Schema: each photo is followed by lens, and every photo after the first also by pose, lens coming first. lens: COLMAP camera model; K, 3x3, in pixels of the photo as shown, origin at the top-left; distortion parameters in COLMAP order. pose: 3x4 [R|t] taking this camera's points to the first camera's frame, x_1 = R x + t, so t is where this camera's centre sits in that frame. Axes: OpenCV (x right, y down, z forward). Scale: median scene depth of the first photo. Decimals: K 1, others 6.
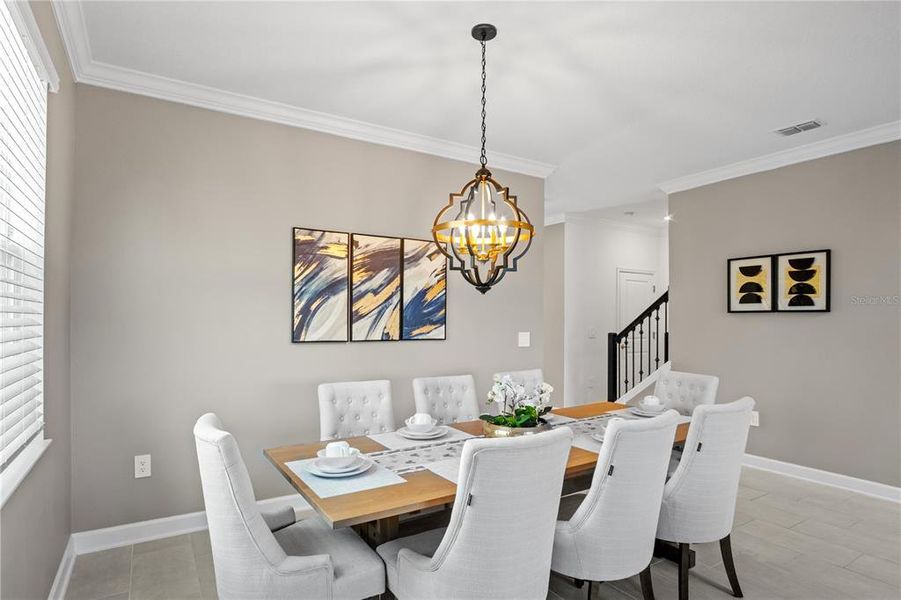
lens RADIAL K [[490.0, 0, 450.7], [0, 490.0, 321.2], [0, 0, 1]] dist [-0.023110, 0.002446]
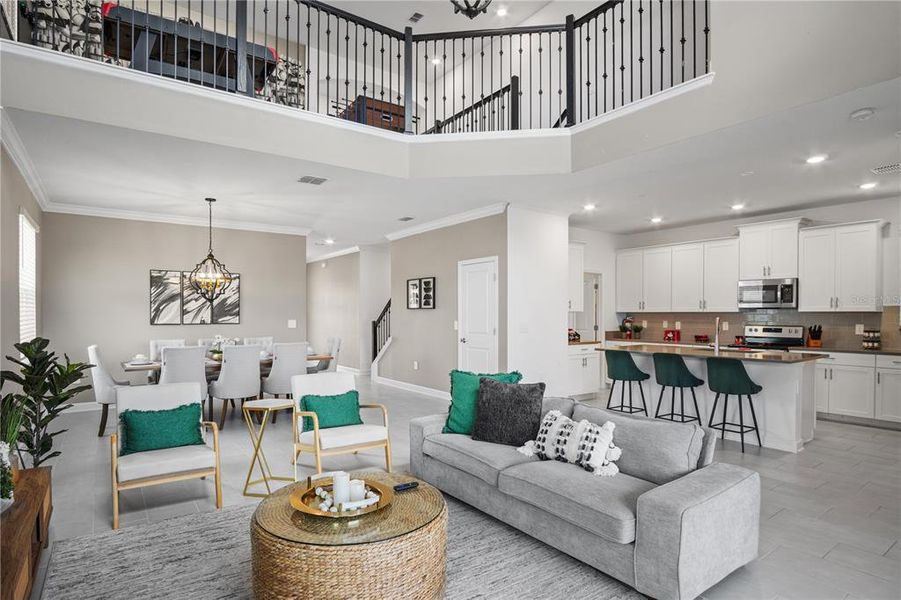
lens RADIAL K [[490.0, 0, 450.7], [0, 490.0, 321.2], [0, 0, 1]] dist [-0.023110, 0.002446]
pose [[0.997864, -0.005393, 0.065109, 0.764265], [0.004593, 0.999912, 0.012436, 0.008444], [-0.065170, -0.012111, 0.997801, -1.080654]]
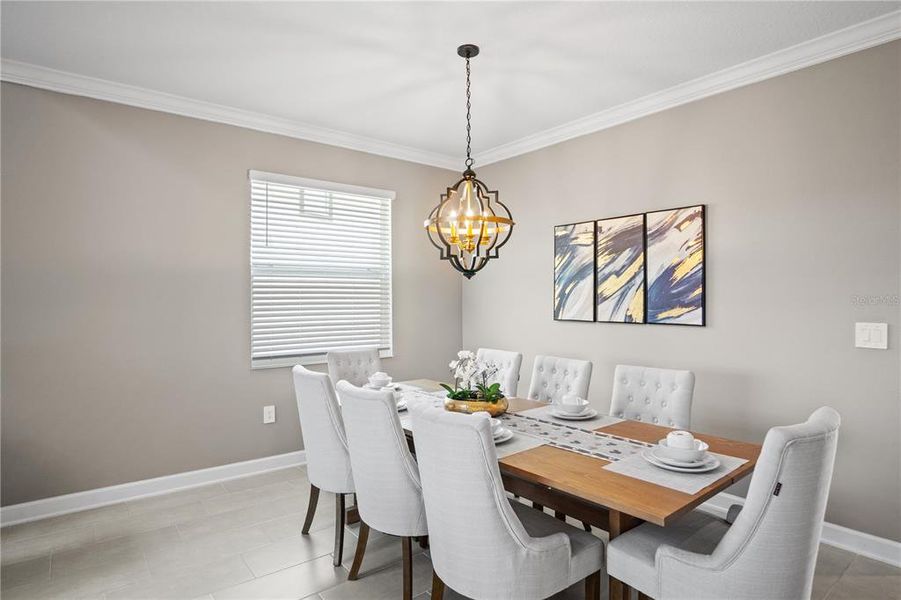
lens RADIAL K [[484.7, 0, 450.5], [0, 484.7, 300.0], [0, 0, 1]] dist [-0.023551, 0.000426]
pose [[0.120058, -0.001735, -0.992765, 0.782657], [-0.000589, 0.999998, -0.001819, -0.003845], [0.992767, 0.000803, 0.120057, 0.542333]]
